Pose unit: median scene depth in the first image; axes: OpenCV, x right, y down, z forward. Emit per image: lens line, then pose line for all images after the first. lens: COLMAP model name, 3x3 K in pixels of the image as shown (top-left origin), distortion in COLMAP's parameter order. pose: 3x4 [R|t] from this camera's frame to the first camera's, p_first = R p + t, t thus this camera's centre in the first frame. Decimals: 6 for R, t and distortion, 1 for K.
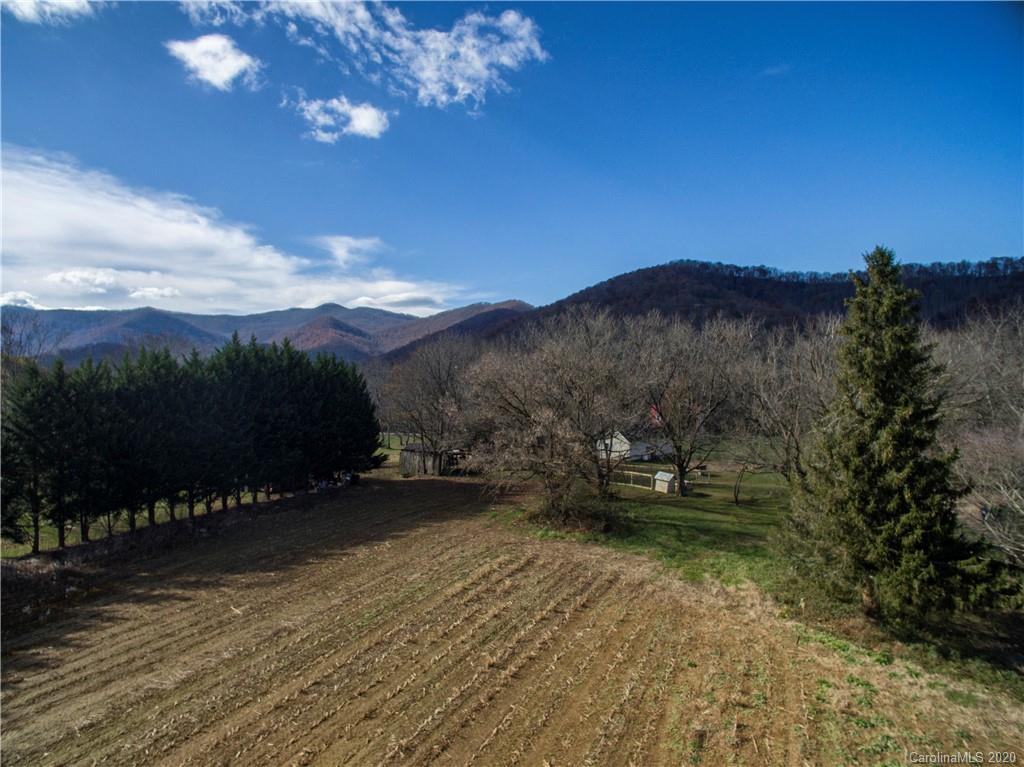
lens RADIAL K [[580.8, 0, 511.3], [0, 580.8, 389.1], [0, 0, 1]] dist [0.000872, 0.001799]
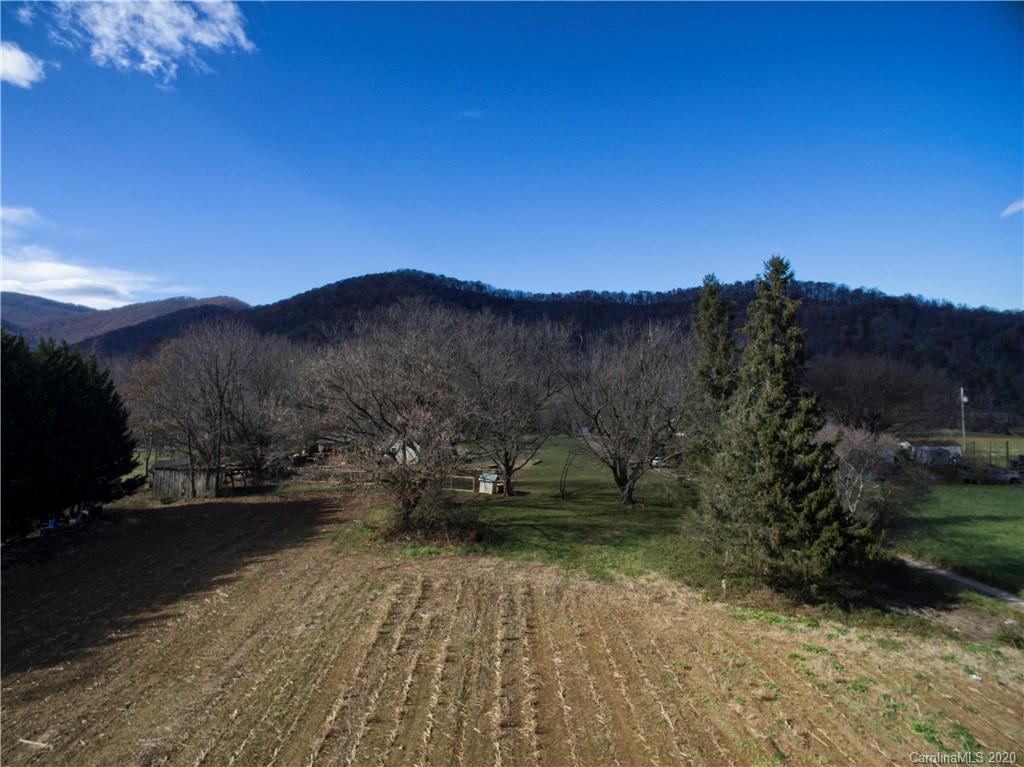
lens RADIAL K [[574.1, 0, 512.0], [0, 574.1, 383.5], [0, 0, 1]] dist [-0.001546, 0.000194]
pose [[0.888401, 0.001797, 0.459066, -0.273232], [0.007138, 0.999817, -0.017727, 0.014821], [-0.459014, 0.019025, 0.888225, 0.202291]]
